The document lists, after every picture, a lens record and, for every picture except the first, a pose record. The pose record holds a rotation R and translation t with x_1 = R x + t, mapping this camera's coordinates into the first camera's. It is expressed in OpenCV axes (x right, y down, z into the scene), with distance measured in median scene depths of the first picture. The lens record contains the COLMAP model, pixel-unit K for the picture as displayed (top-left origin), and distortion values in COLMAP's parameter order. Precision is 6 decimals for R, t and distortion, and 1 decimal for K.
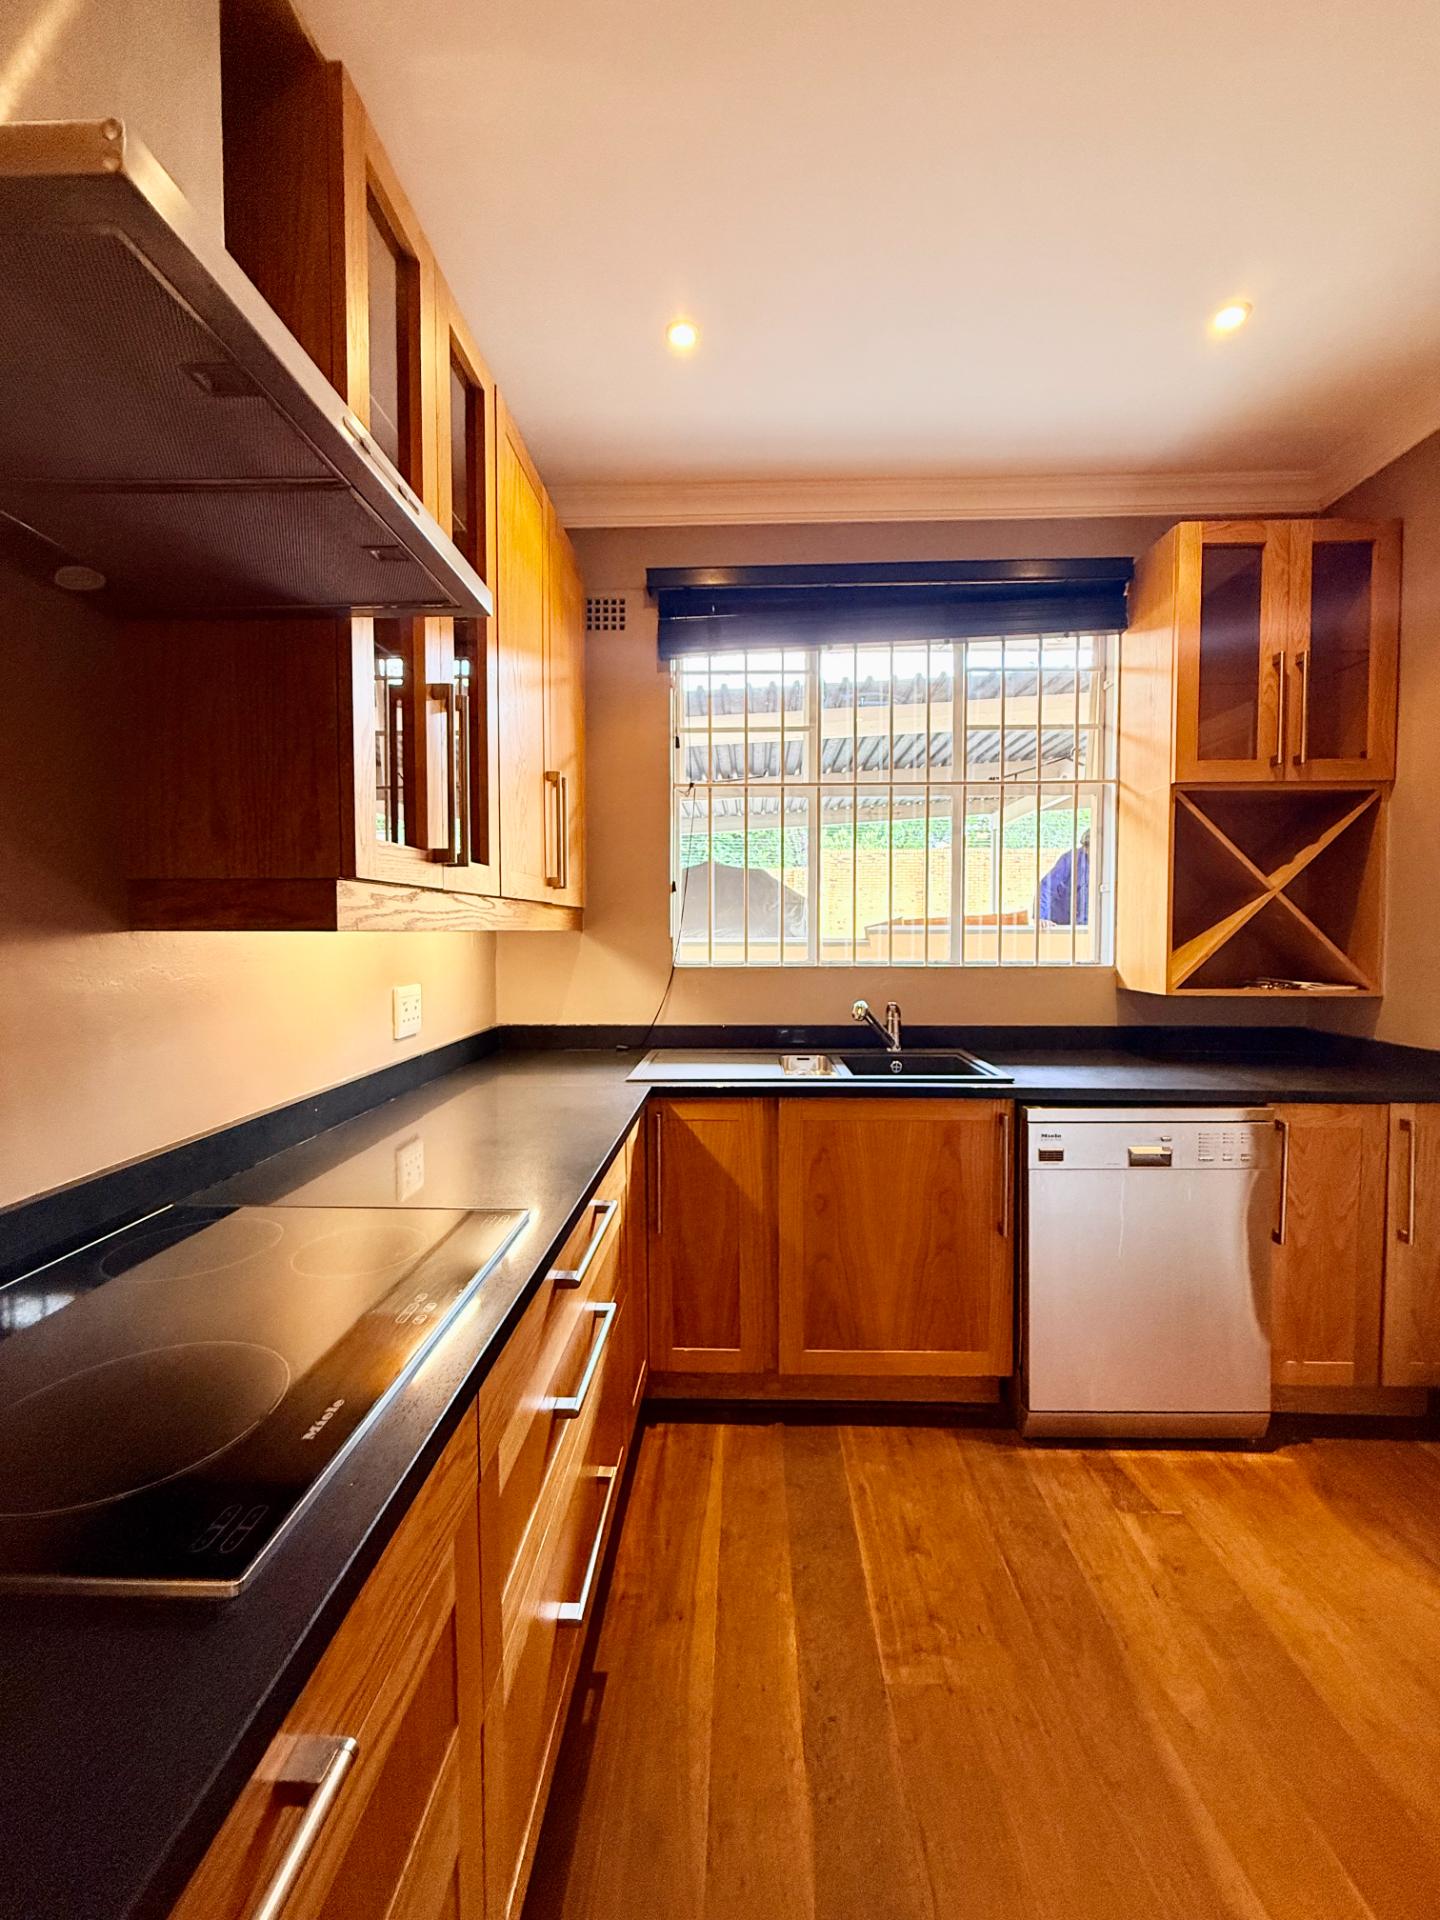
lens RADIAL K [[768.9, 0, 707.0], [0, 768.9, 954.9], [0, 0, 1]] dist [0.003195, 0.000357]
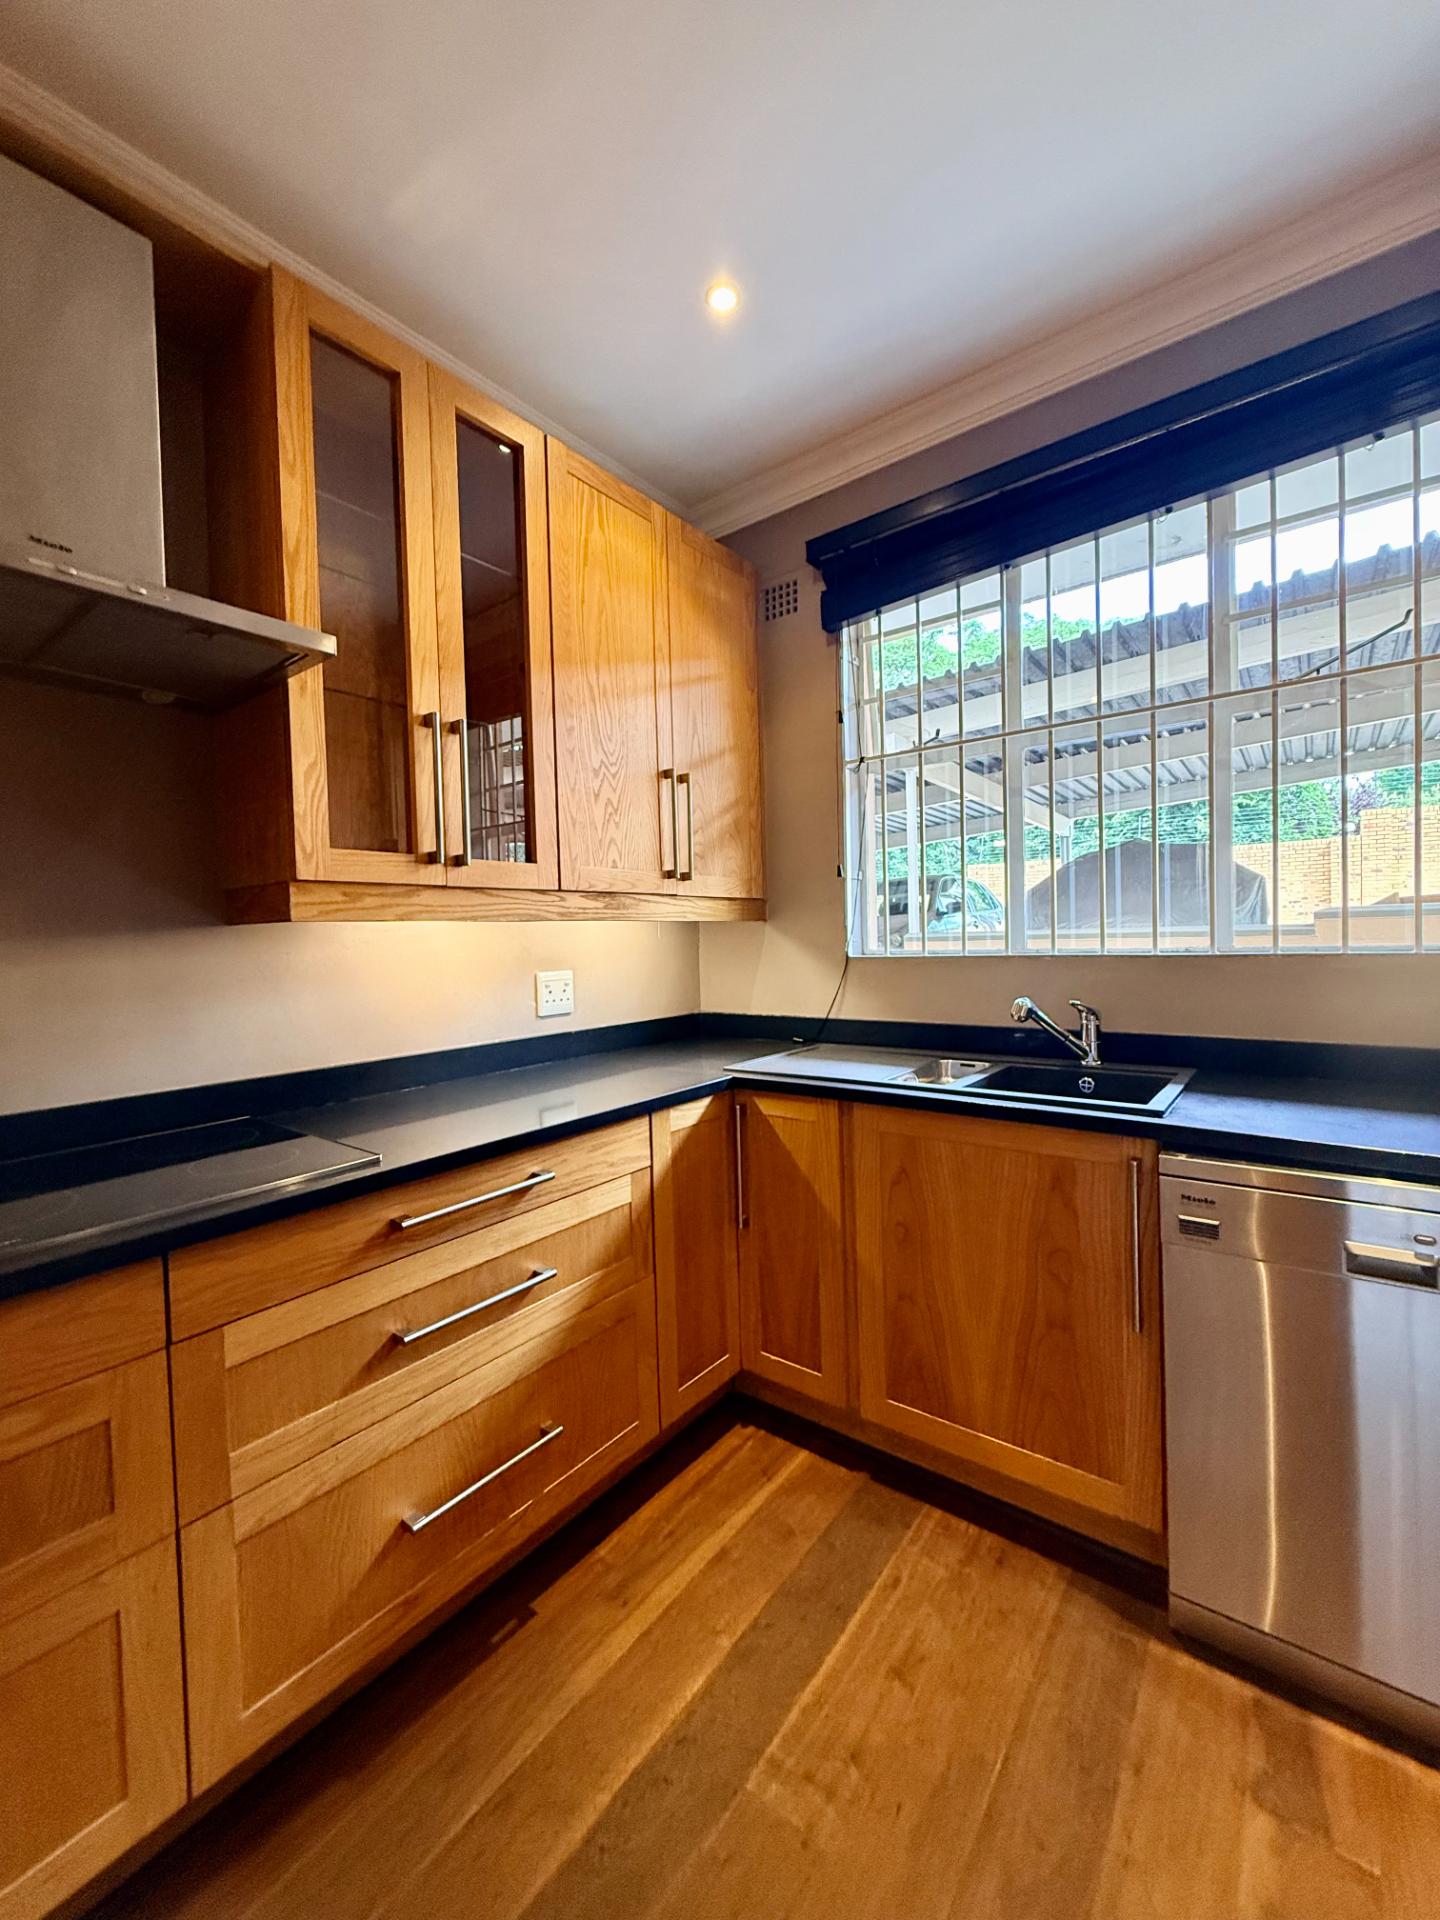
lens RADIAL K [[762.9, 0, 722.1], [0, 762.9, 952.6], [0, 0, 1]] dist [0.000379, -0.000292]
pose [[0.813131, -0.006475, -0.582044, 0.481067], [0.005686, 0.999979, -0.003181, 0.016324], [0.582052, -0.000723, 0.813151, 0.202974]]
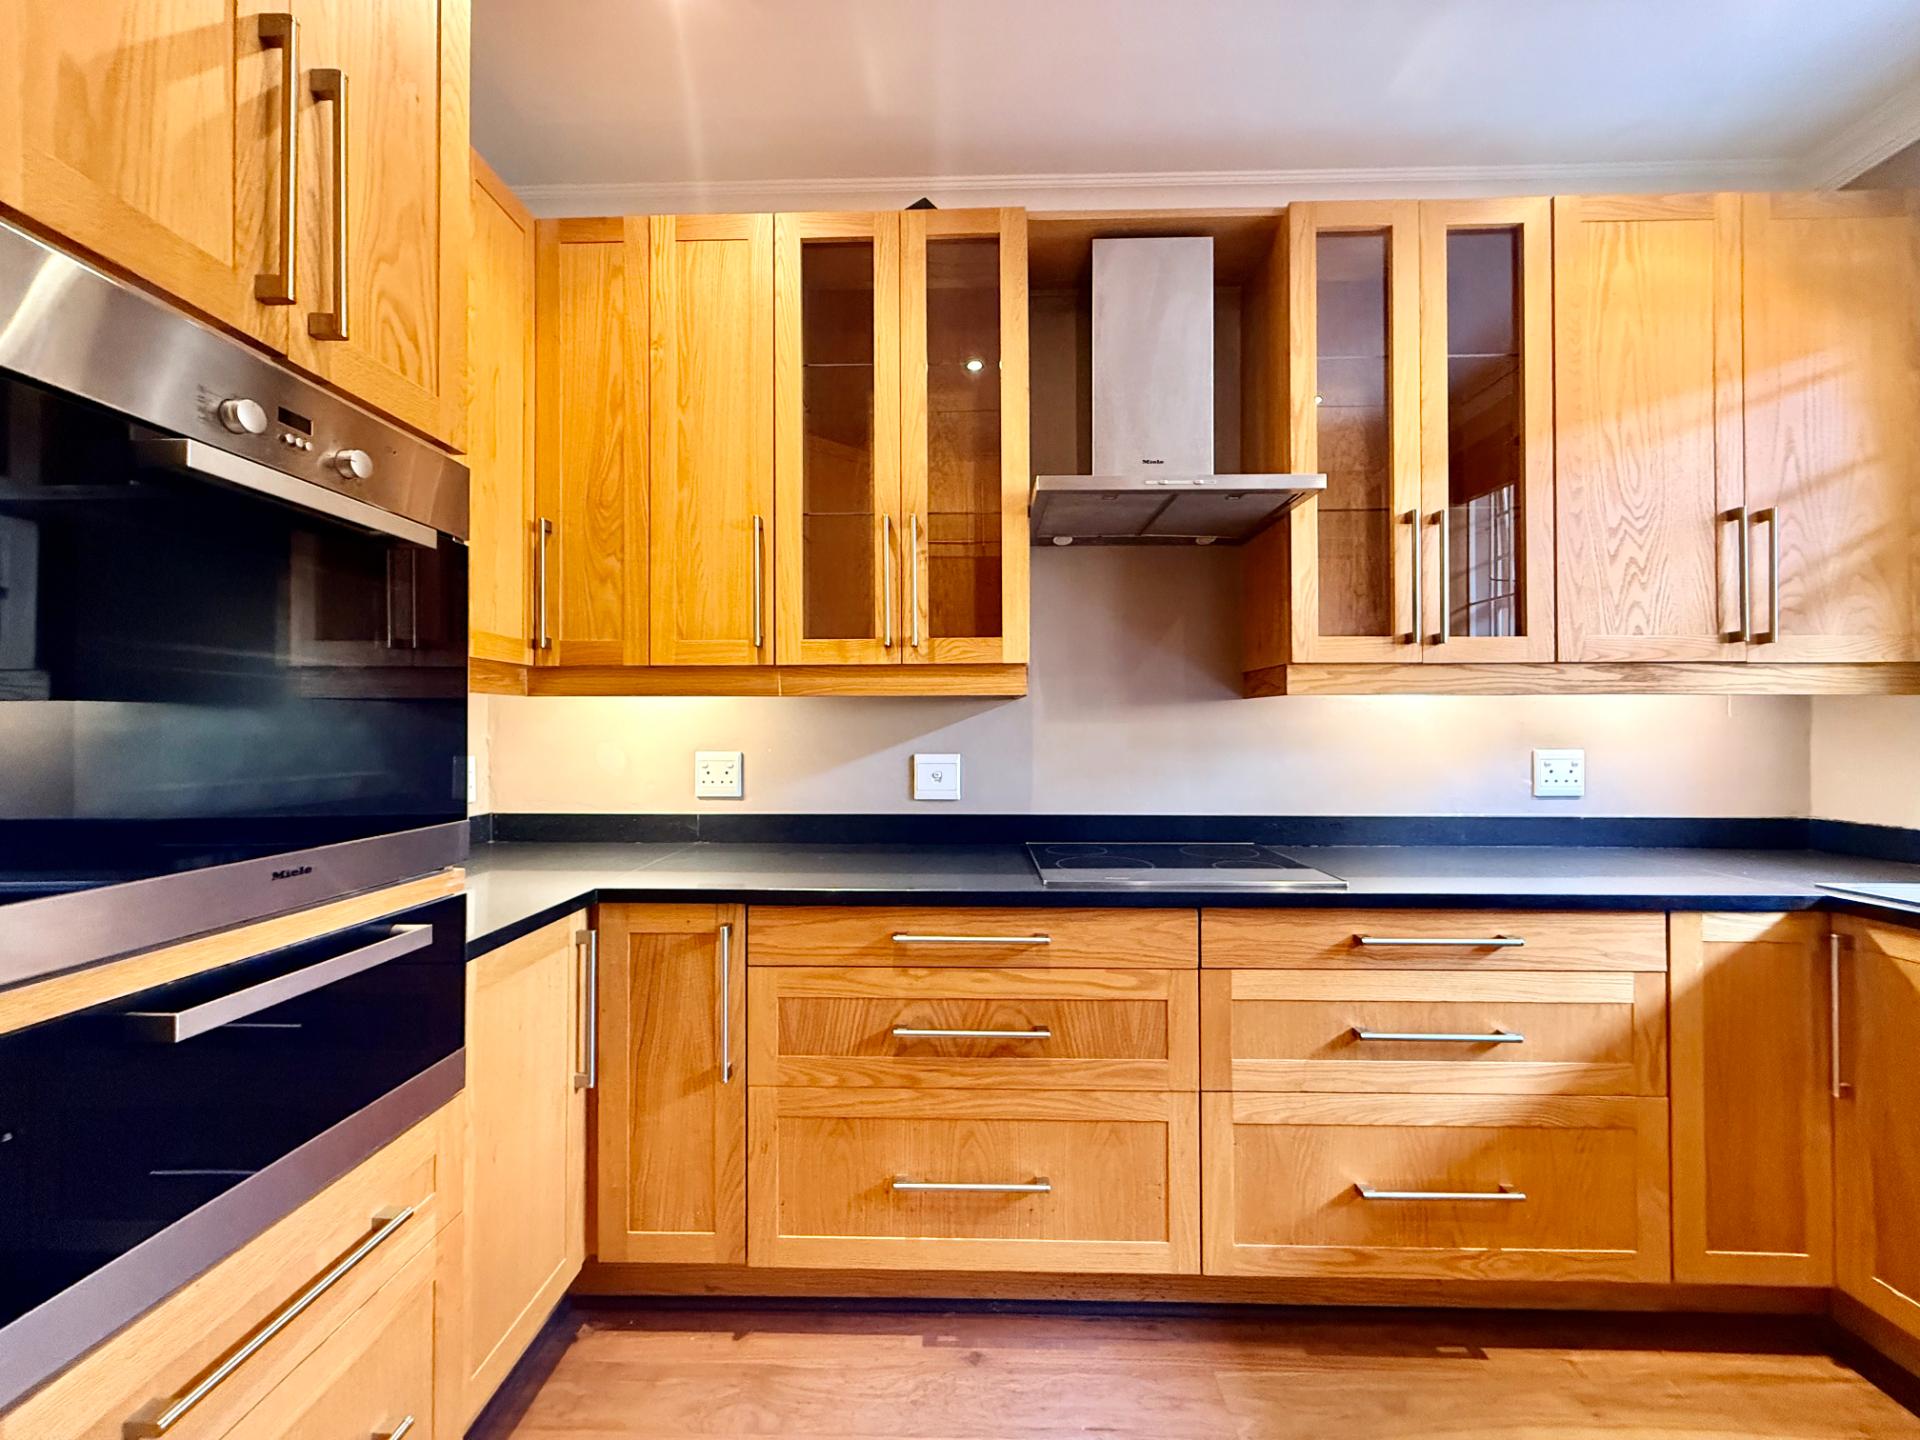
lens RADIAL K [[762.9, 0, 954.1], [0, 762.9, 719.1], [0, 0, 1]] dist [0.000379, -0.000292]
pose [[0.009388, -0.006941, -0.999932, 0.666054], [-0.032897, 0.999432, -0.007246, 0.032264], [0.999415, 0.032962, 0.009155, 0.133863]]
